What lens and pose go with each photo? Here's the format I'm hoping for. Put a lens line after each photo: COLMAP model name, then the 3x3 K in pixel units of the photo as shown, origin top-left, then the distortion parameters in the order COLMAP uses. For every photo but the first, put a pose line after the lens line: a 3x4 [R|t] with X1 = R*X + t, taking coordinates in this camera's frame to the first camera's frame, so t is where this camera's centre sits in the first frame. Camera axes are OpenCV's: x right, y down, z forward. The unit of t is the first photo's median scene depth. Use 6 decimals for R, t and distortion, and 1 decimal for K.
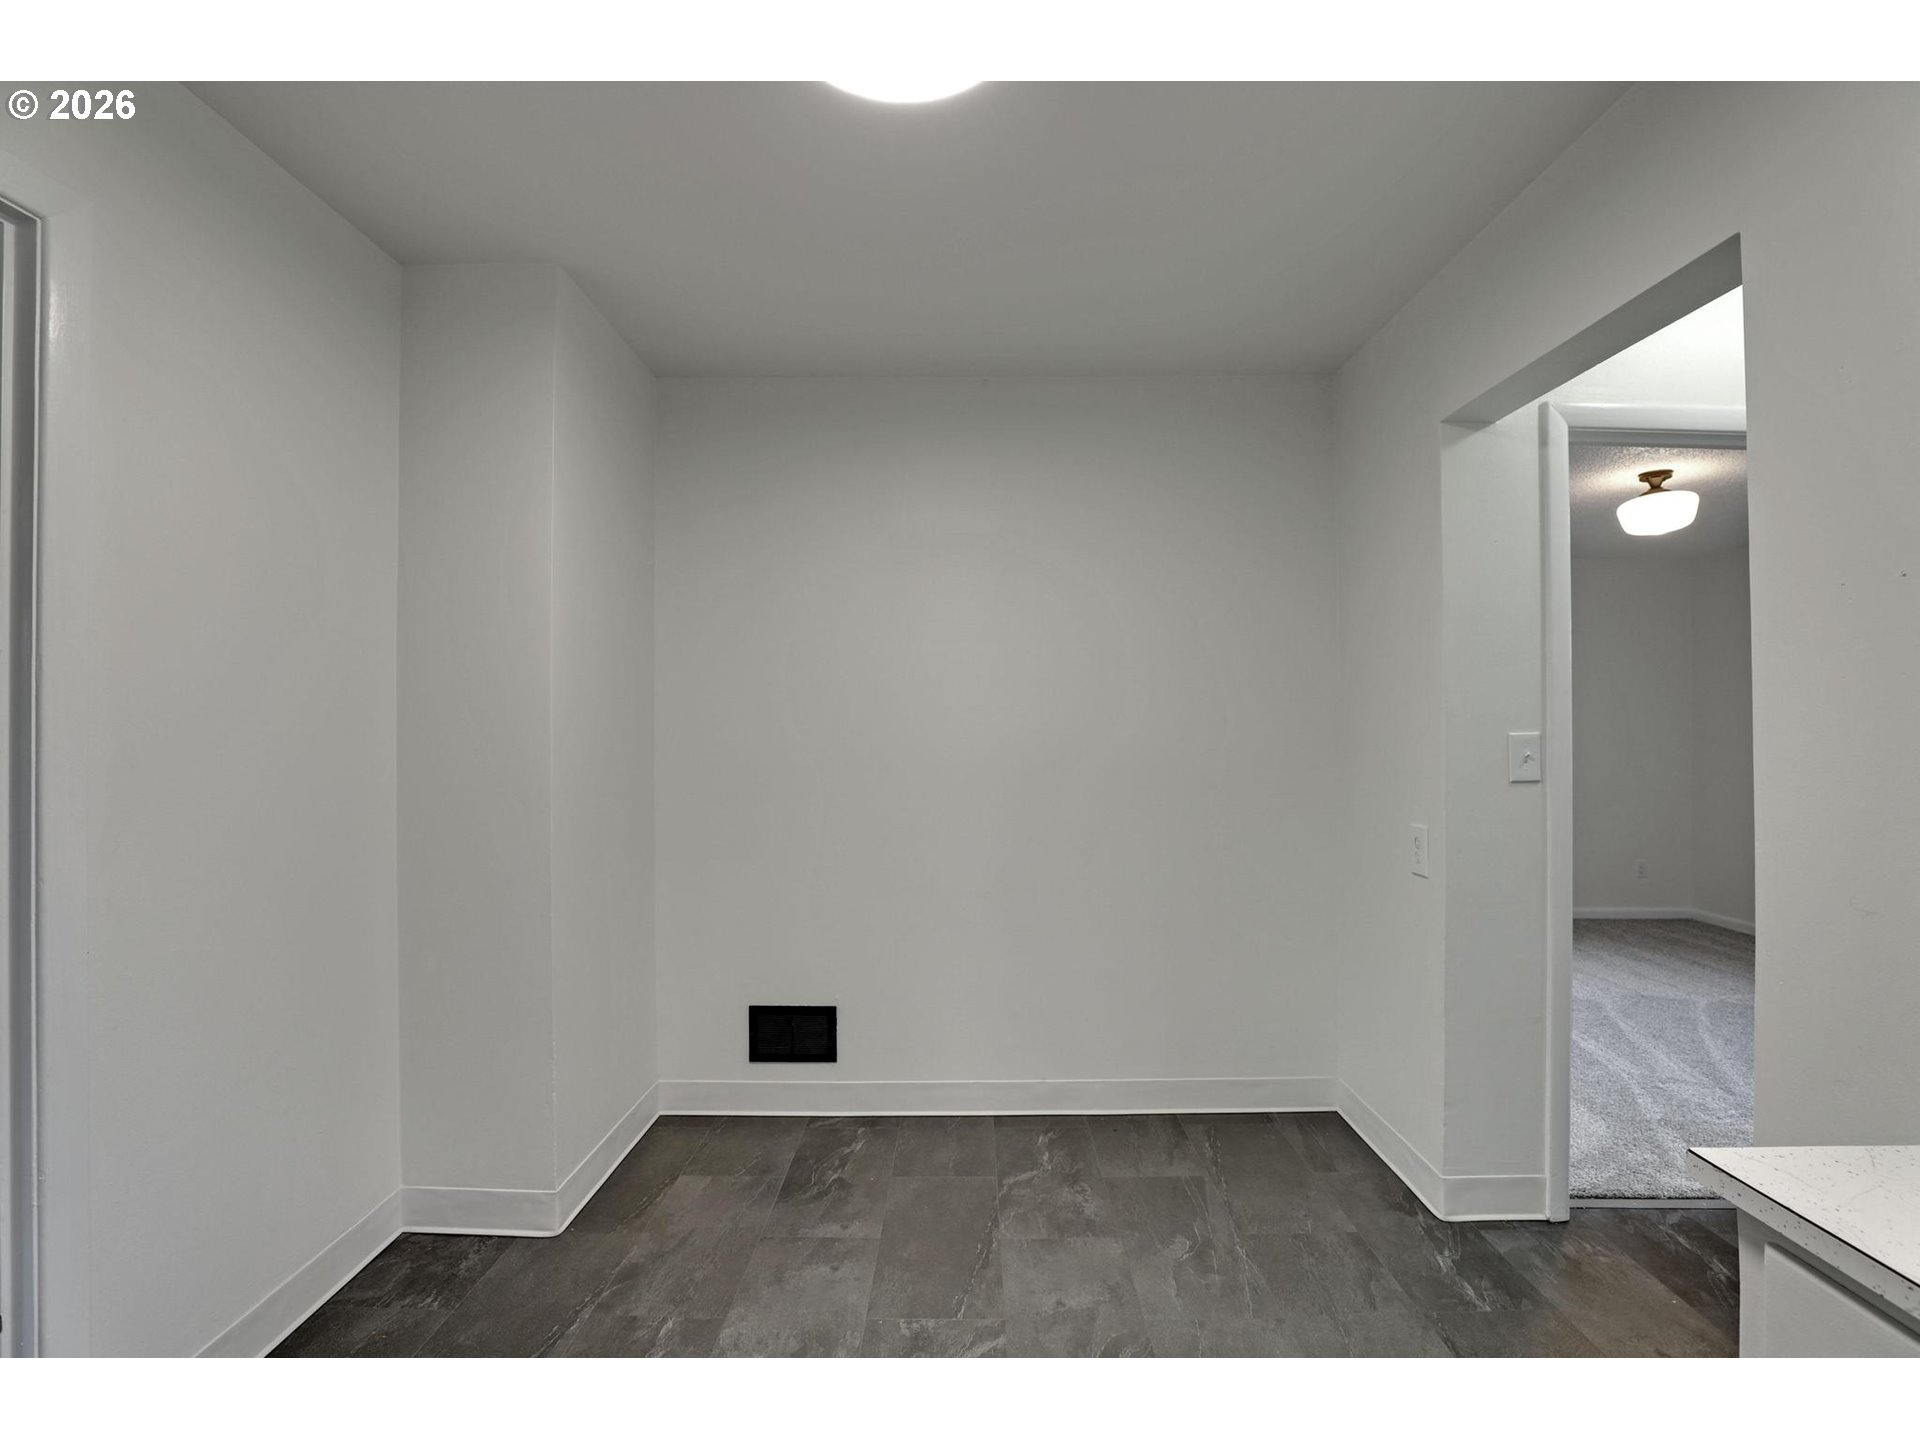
lens RADIAL K [[873.5, 0, 965.8], [0, 873.5, 725.4], [0, 0, 1]] dist [-0.045830, 0.014576]
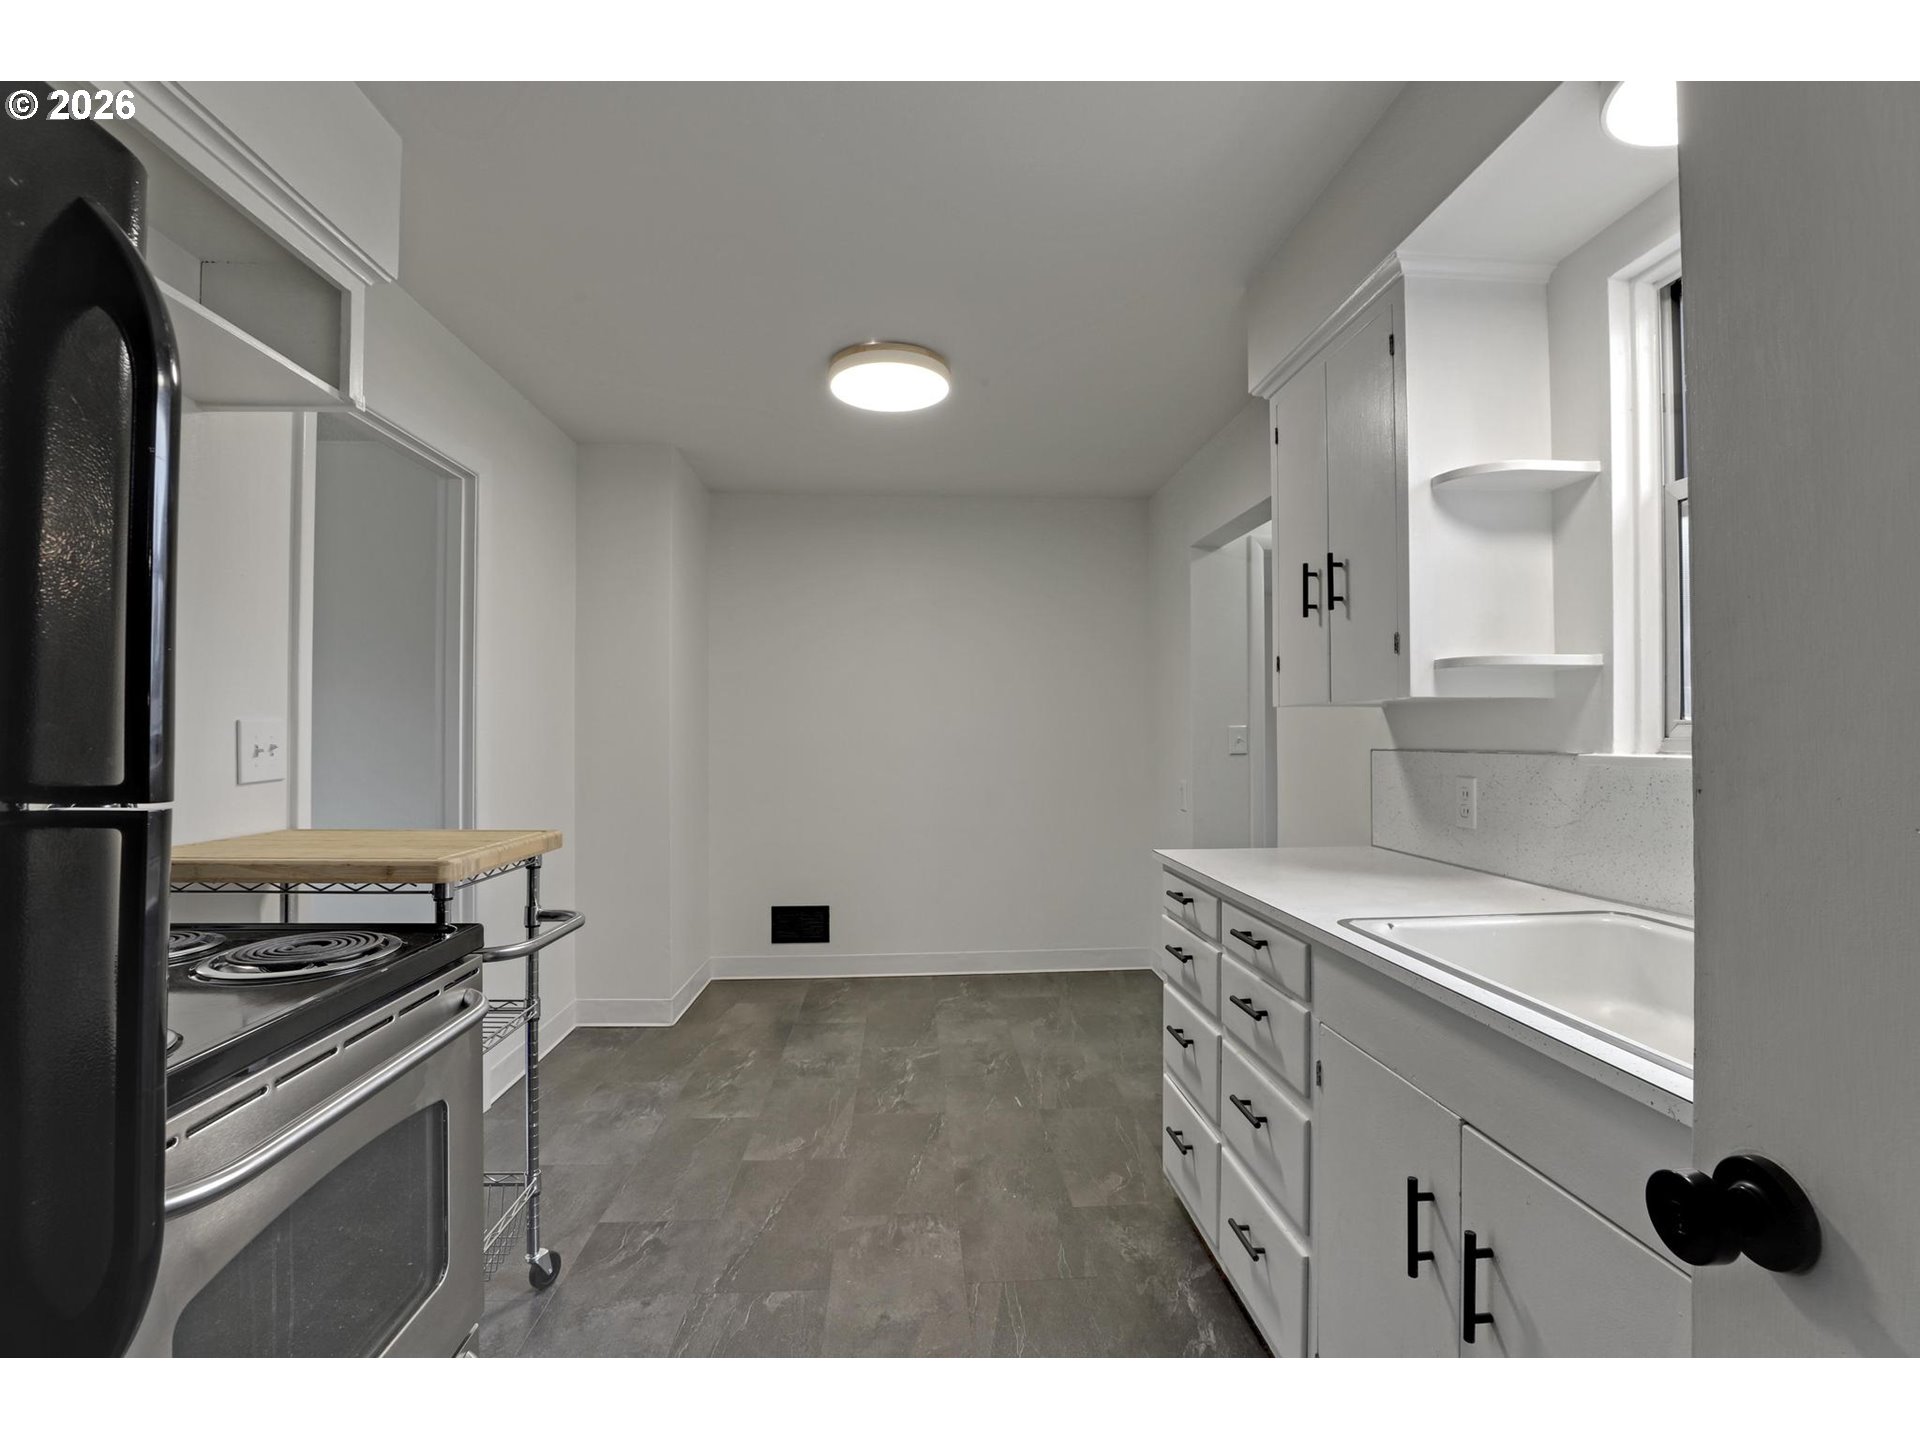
lens RADIAL K [[873.5, 0, 965.8], [0, 873.5, 725.4], [0, 0, 1]] dist [-0.045830, 0.014576]
pose [[0.997280, 0.000429, 0.073702, -0.025845], [-0.000075, 0.999988, -0.004802, 0.014390], [-0.073703, 0.004783, 0.997269, -0.650895]]
